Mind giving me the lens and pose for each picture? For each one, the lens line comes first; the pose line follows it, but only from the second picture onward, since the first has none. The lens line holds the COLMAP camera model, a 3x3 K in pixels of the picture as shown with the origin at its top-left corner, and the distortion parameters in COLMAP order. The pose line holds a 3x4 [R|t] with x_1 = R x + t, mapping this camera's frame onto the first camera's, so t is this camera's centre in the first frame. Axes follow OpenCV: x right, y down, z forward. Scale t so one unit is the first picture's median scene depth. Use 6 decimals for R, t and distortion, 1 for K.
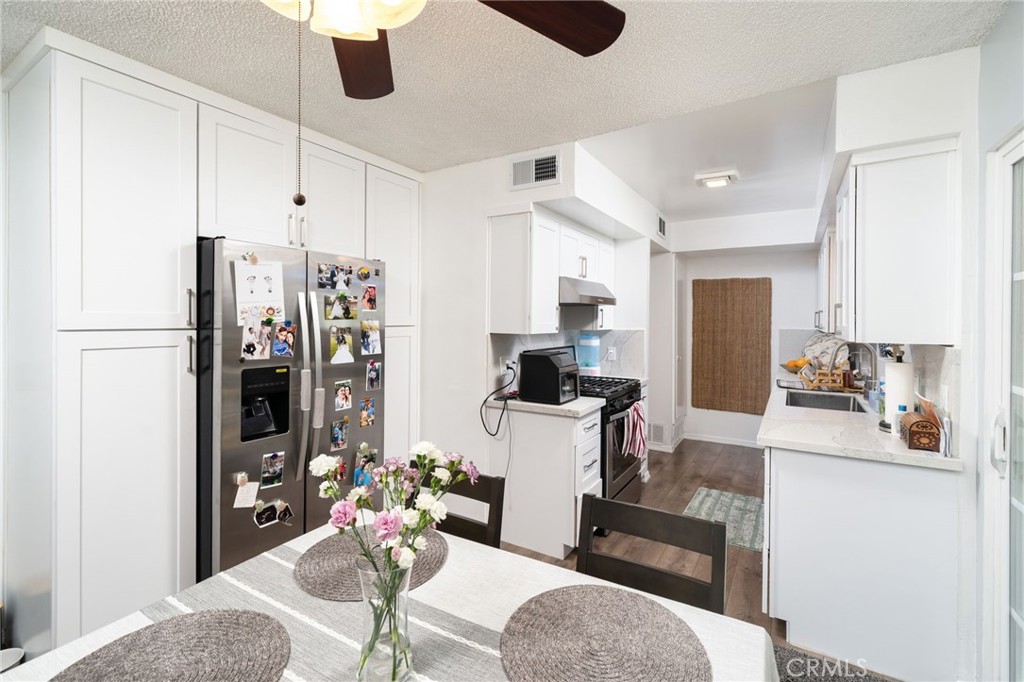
lens RADIAL K [[441.2, 0, 512.0], [0, 441.2, 341.0], [0, 0, 1]] dist [0.025626, -0.000017]
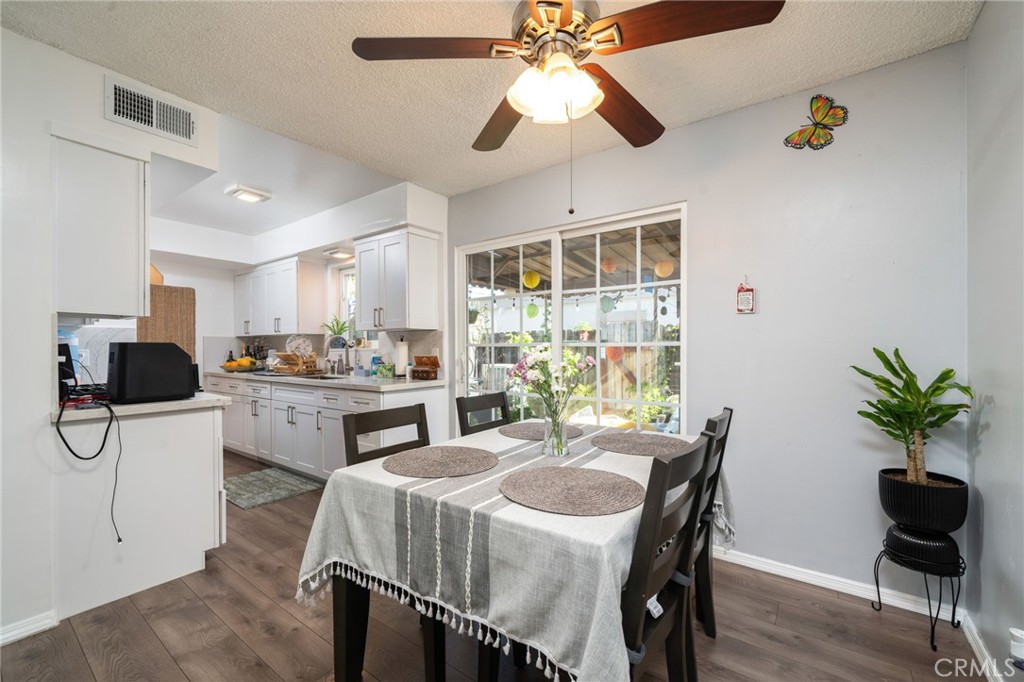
lens RADIAL K [[413.7, 0, 512.0], [0, 413.7, 341.0], [0, 0, 1]] dist [0.000106, 0.000043]
pose [[0.108768, 0.009099, 0.994026, -0.691427], [0.053179, 0.998473, -0.014959, 0.084047], [-0.992644, 0.054488, 0.108118, 0.318287]]
